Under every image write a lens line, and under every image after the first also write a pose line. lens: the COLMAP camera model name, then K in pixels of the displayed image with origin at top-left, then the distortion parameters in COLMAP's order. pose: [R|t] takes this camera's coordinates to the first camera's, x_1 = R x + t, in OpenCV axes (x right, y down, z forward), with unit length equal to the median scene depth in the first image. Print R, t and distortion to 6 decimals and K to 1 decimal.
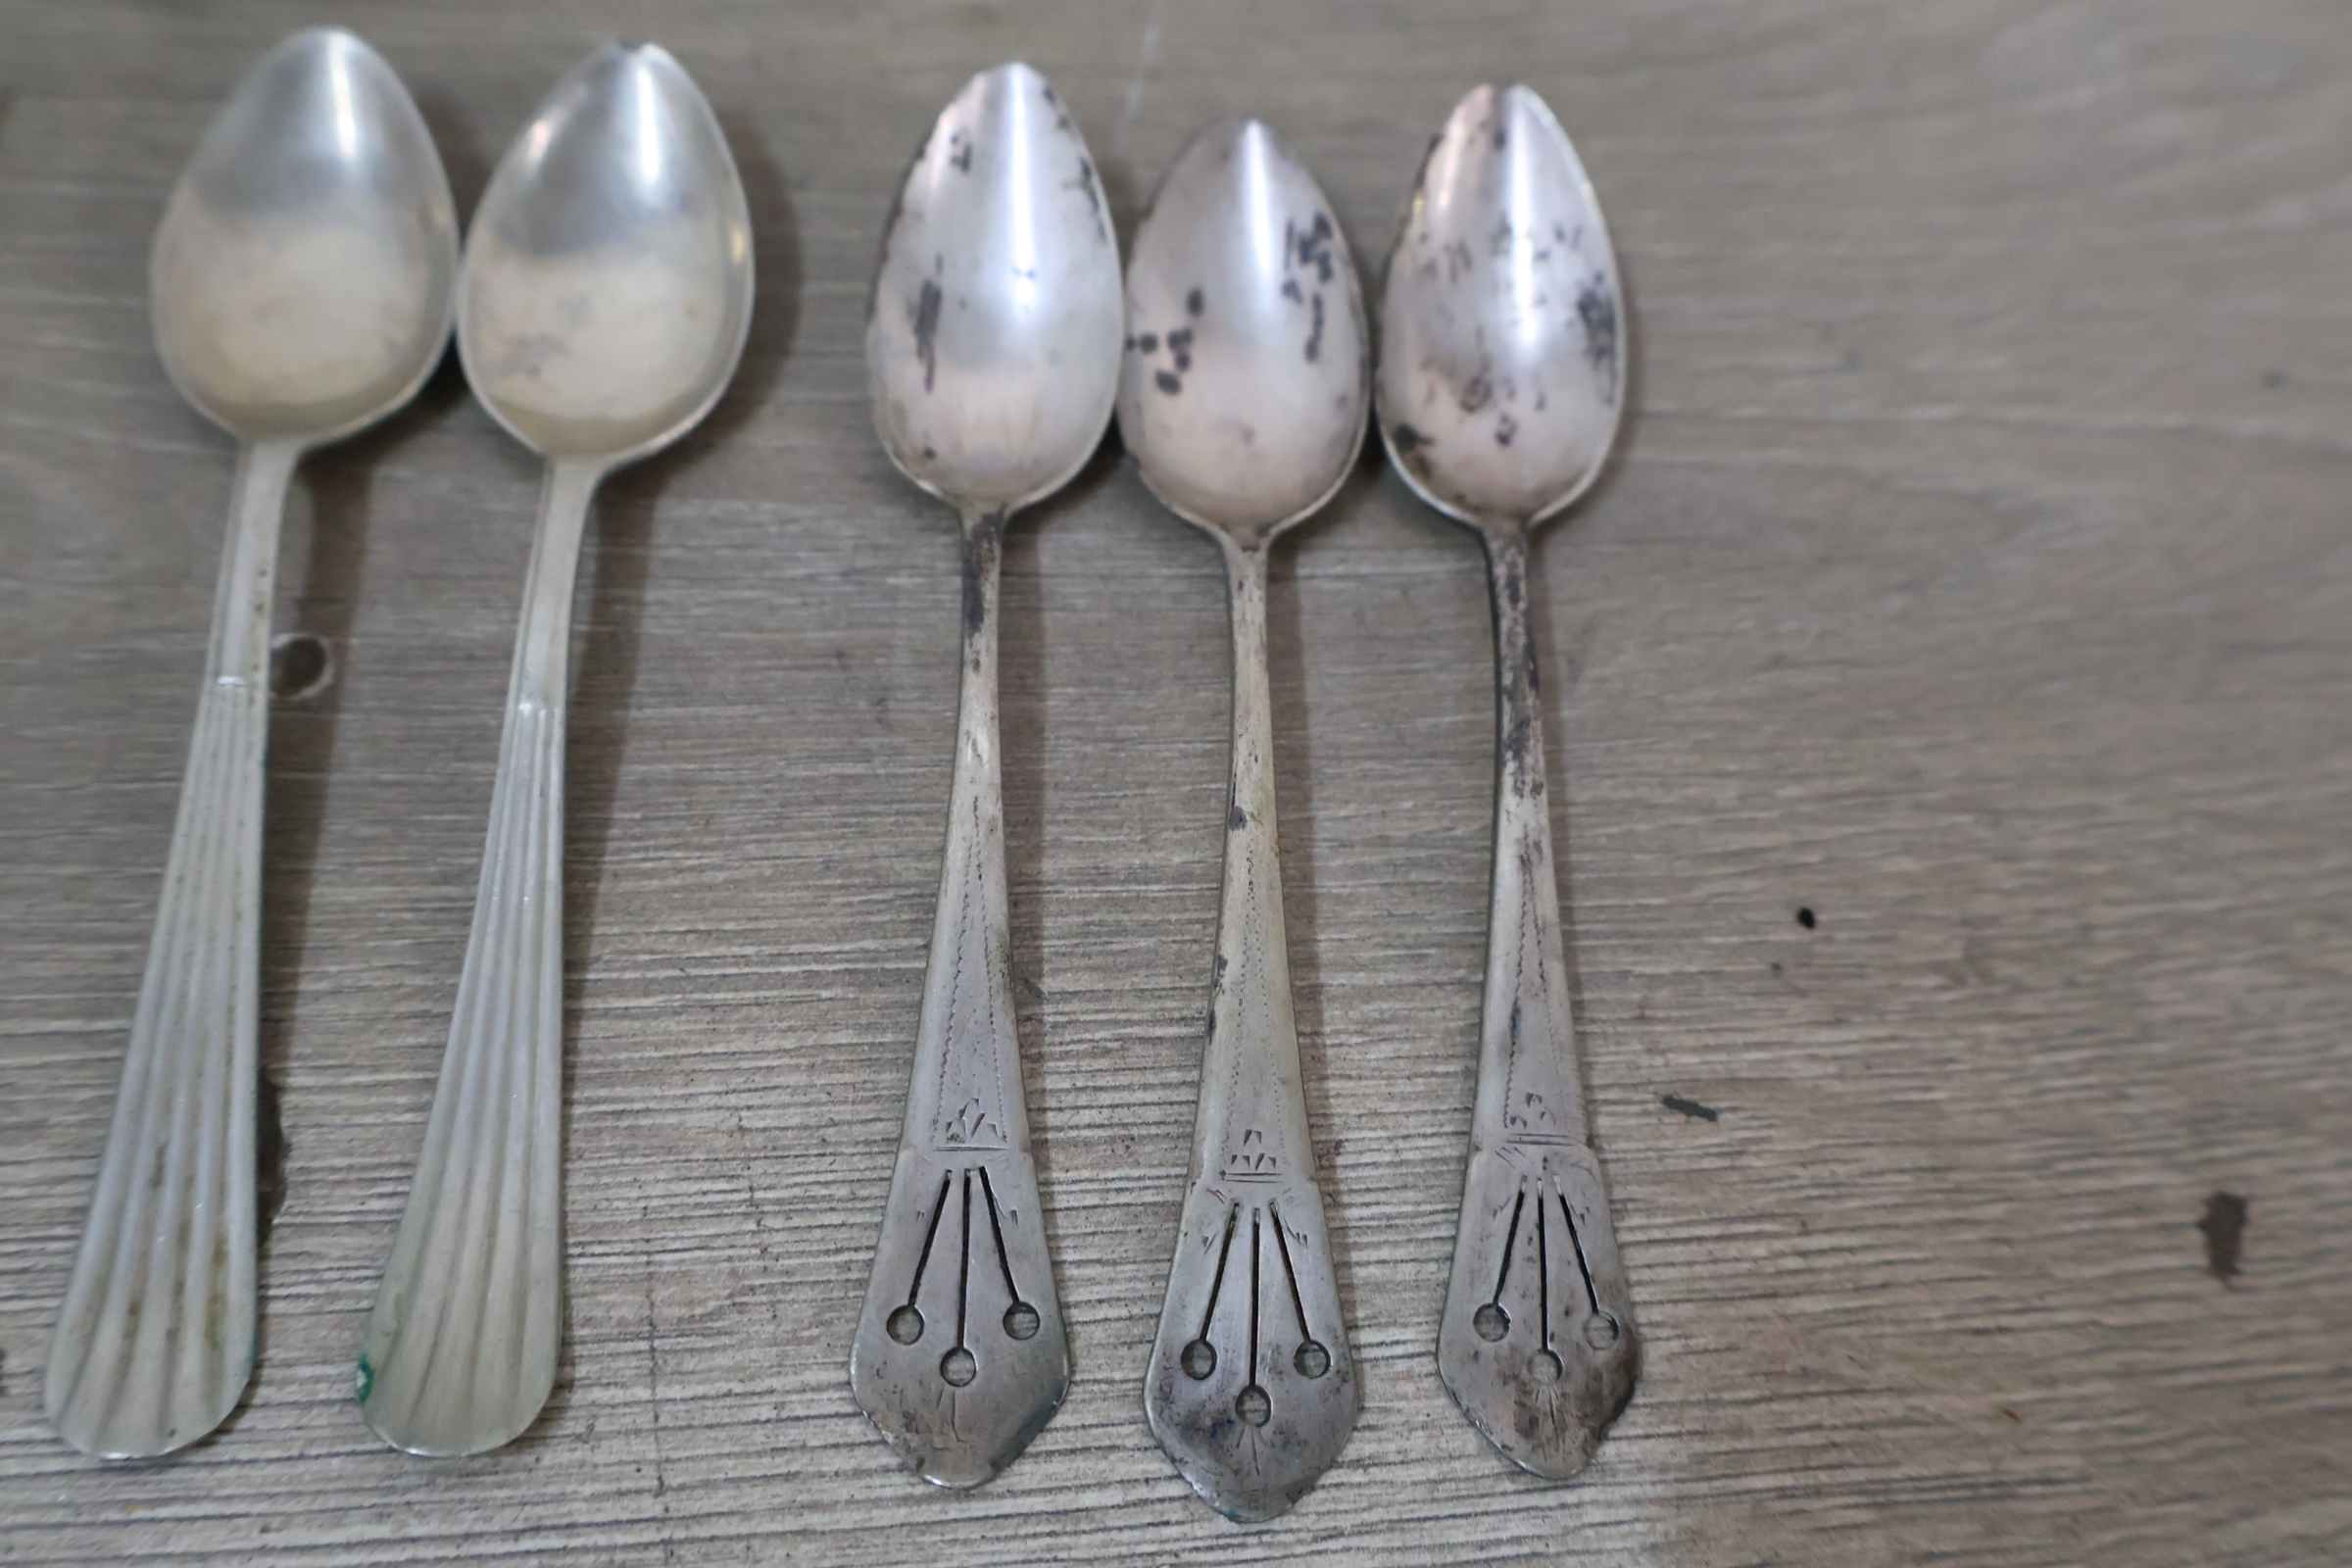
lens RADIAL K [[2215.4, 0, 1176.0], [0, 2215.4, 784.0], [0, 0, 1]] dist [0.012044, 0.001526]
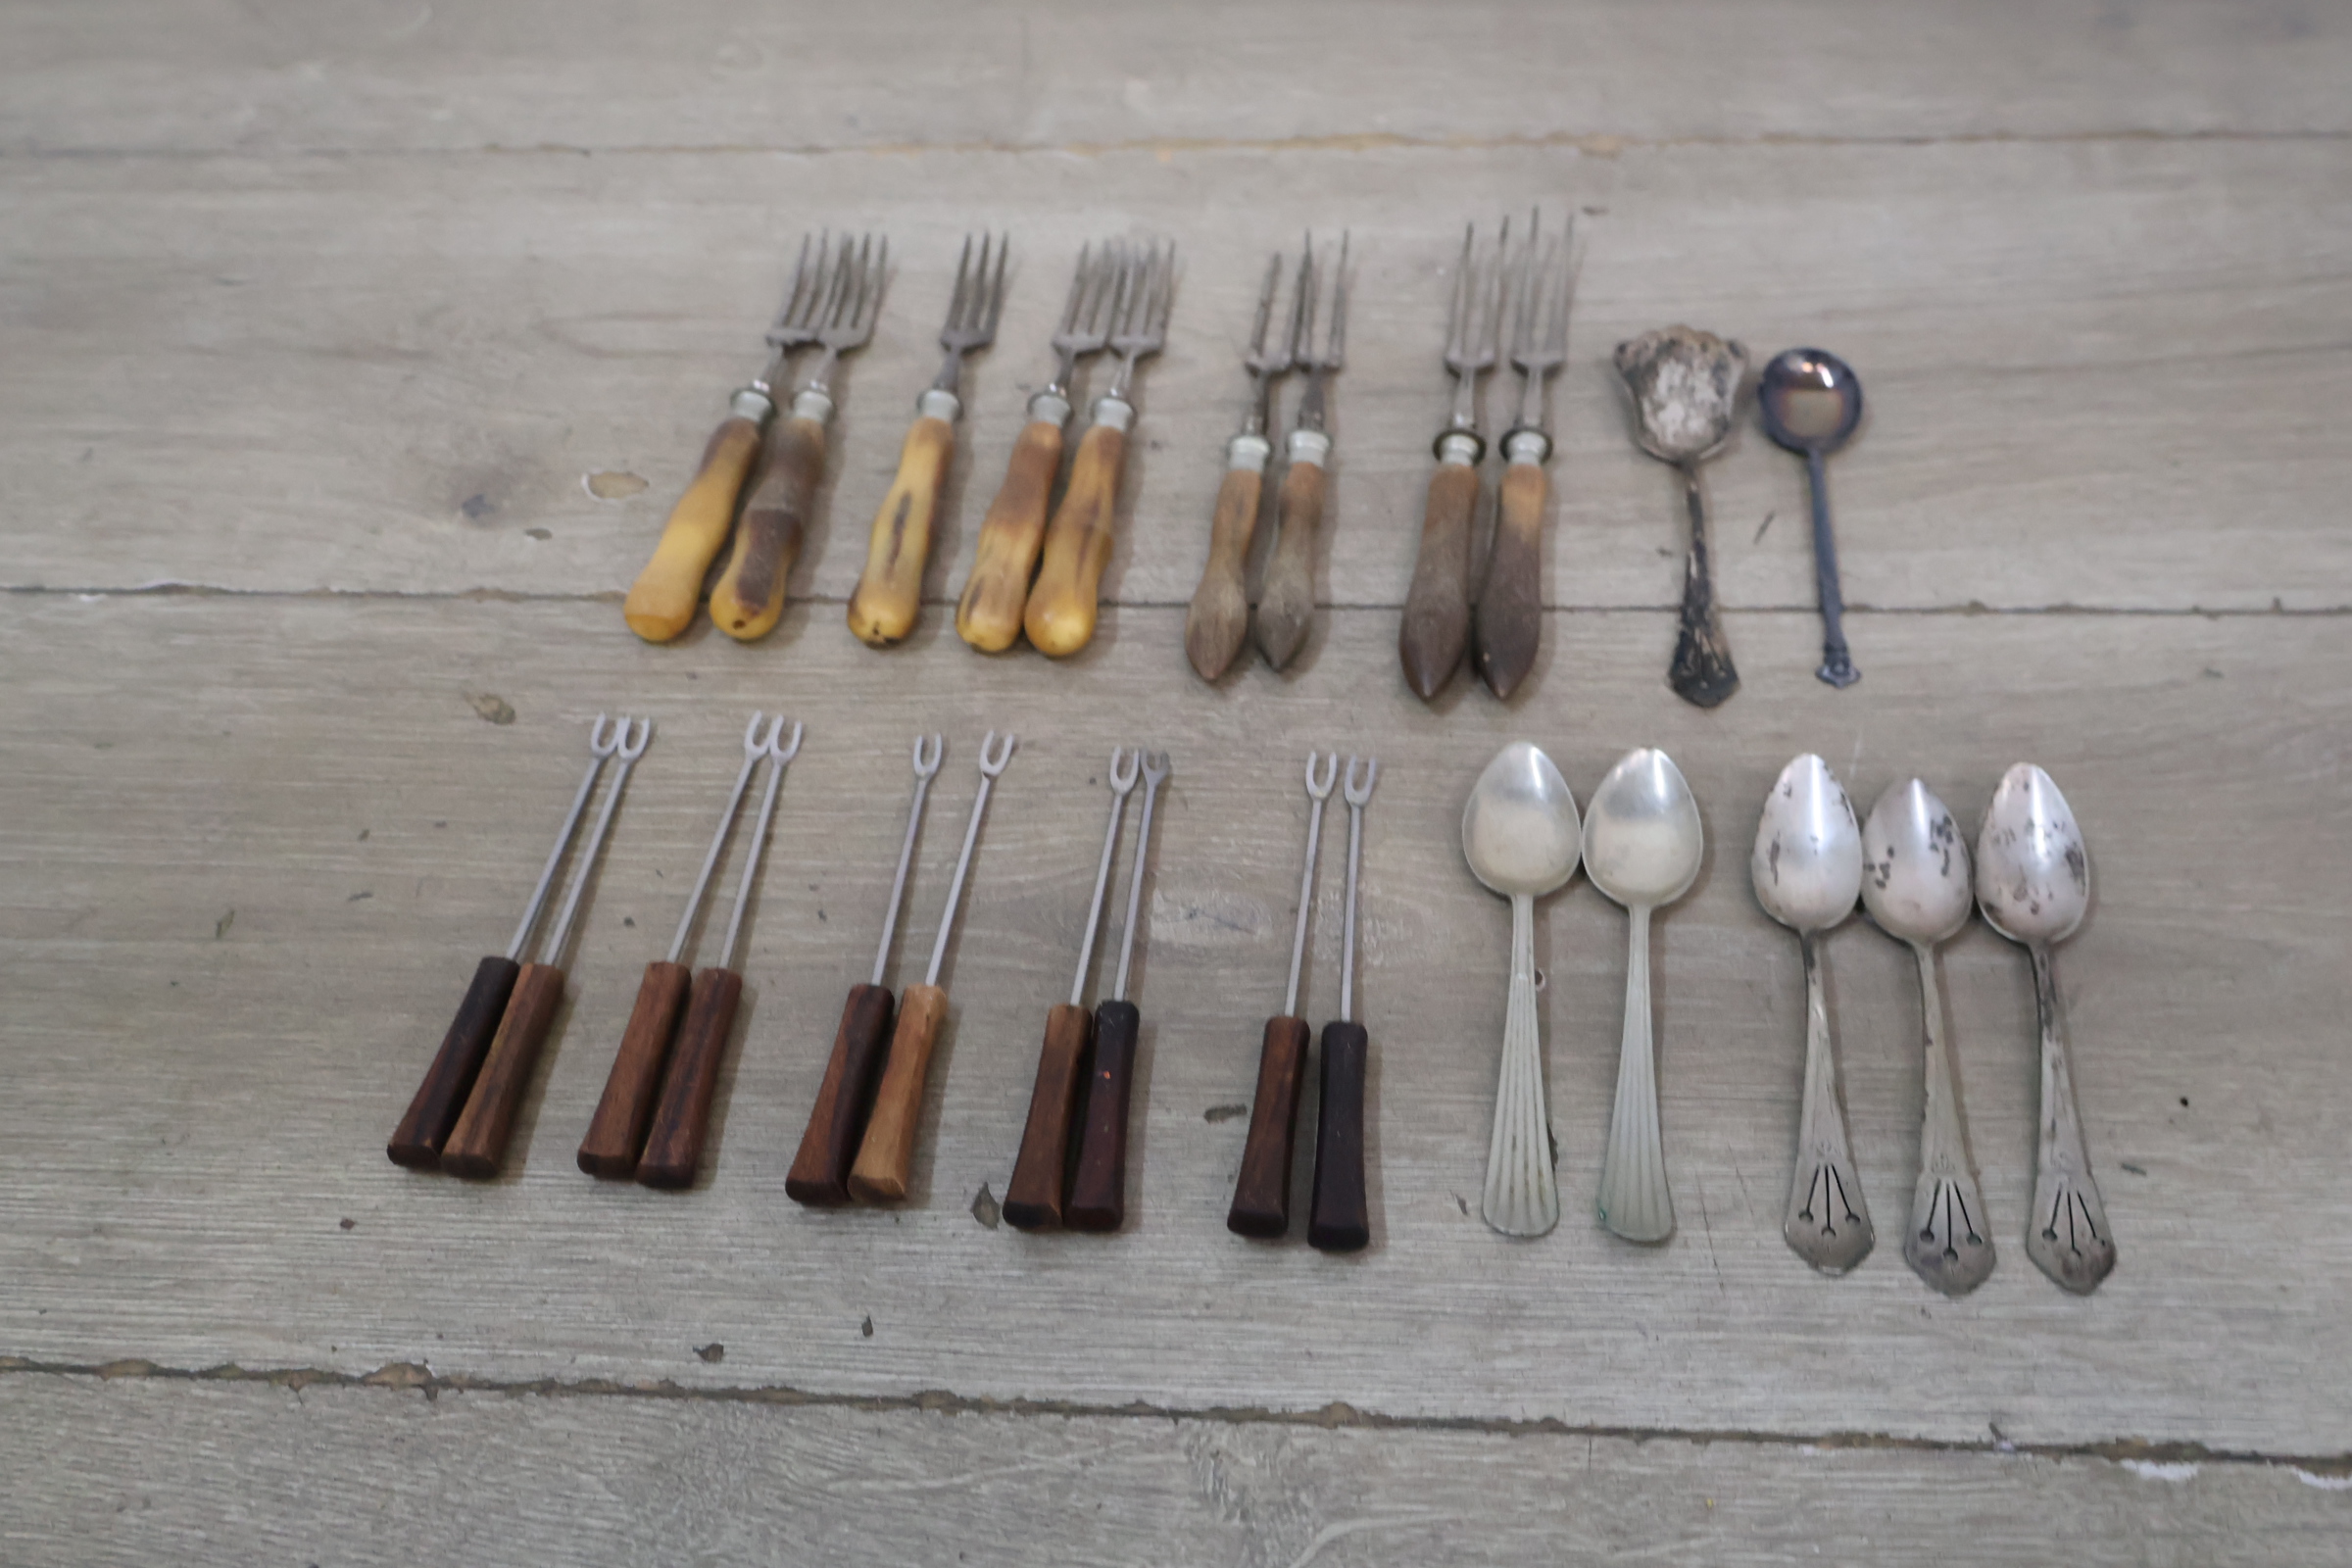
lens RADIAL K [[2227.3, 0, 1176.0], [0, 2227.3, 784.0], [0, 0, 1]] dist [0.015512, -0.007534]
pose [[0.978554, 0.004646, -0.205936, -0.282185], [-0.069077, 0.949258, -0.306819, 0.562734], [0.194061, 0.314465, 0.929221, -1.558131]]
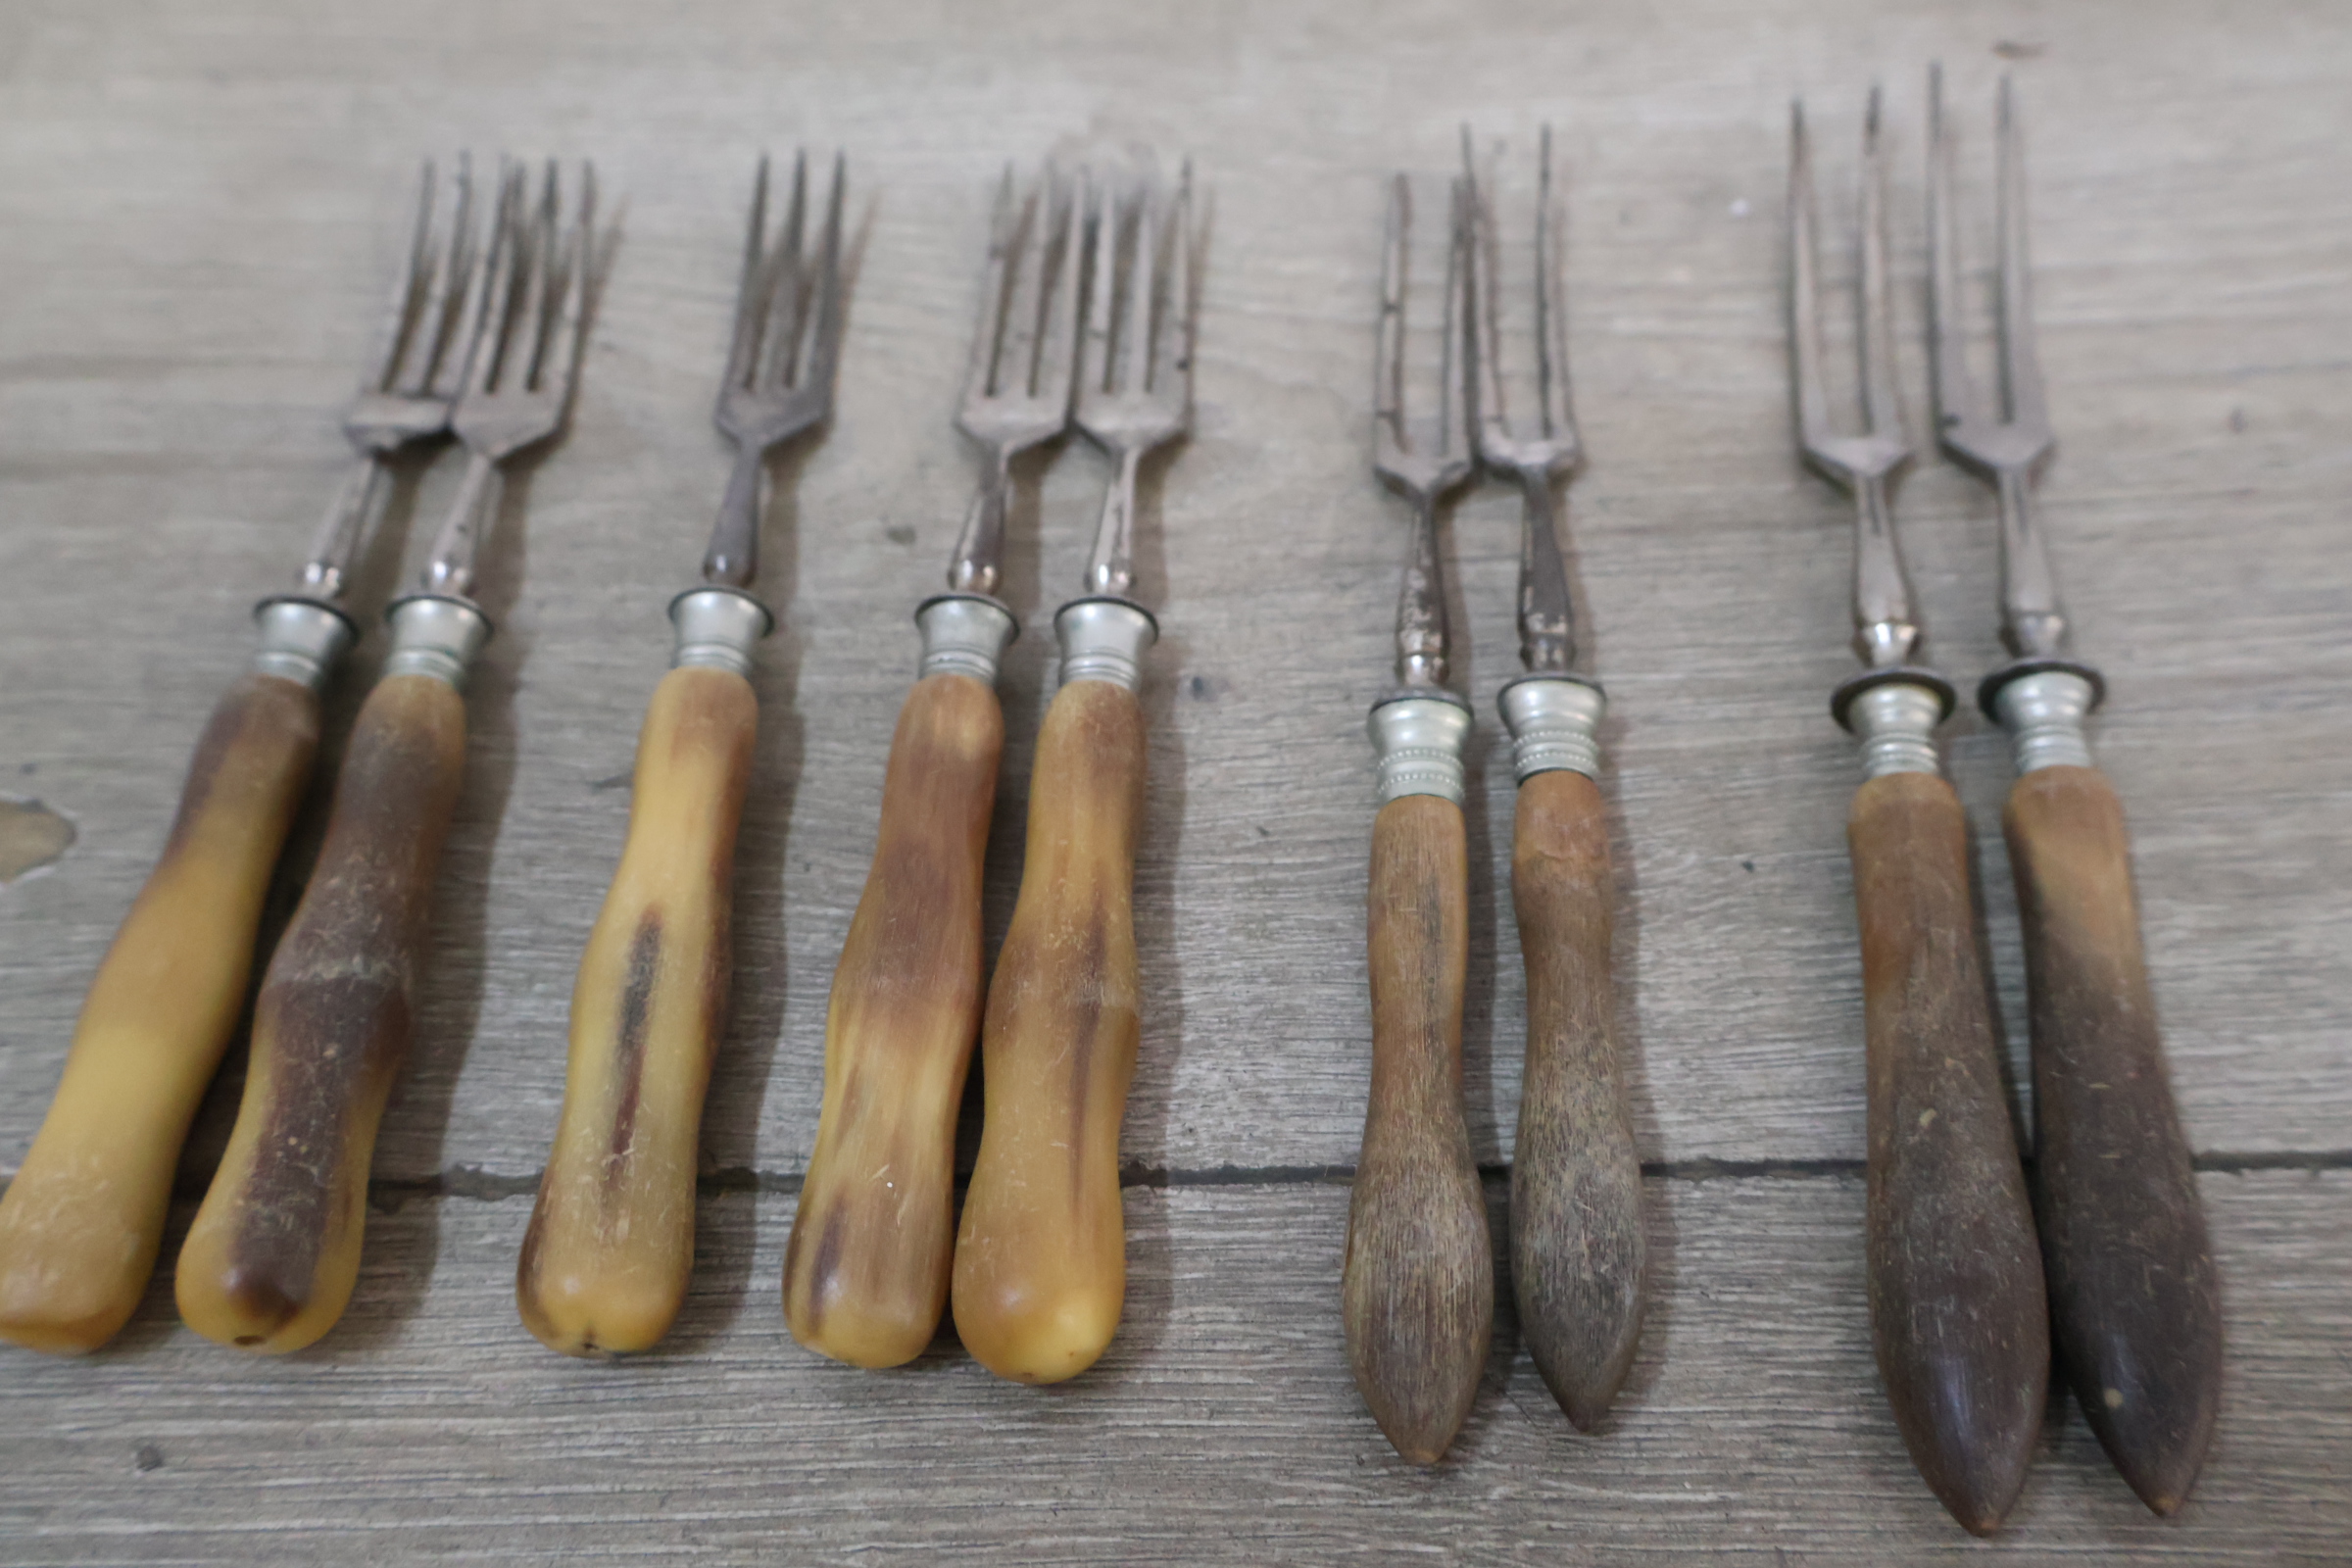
lens RADIAL K [[2250.2, 0, 1184.6], [0, 2250.2, 782.4], [0, 0, 1]] dist [0.016310, -0.011239]
pose [[0.987874, -0.015211, -0.154512, -0.786850], [-0.007925, 0.988952, -0.148026, -0.675058], [0.155056, 0.147456, 0.976839, -0.089702]]
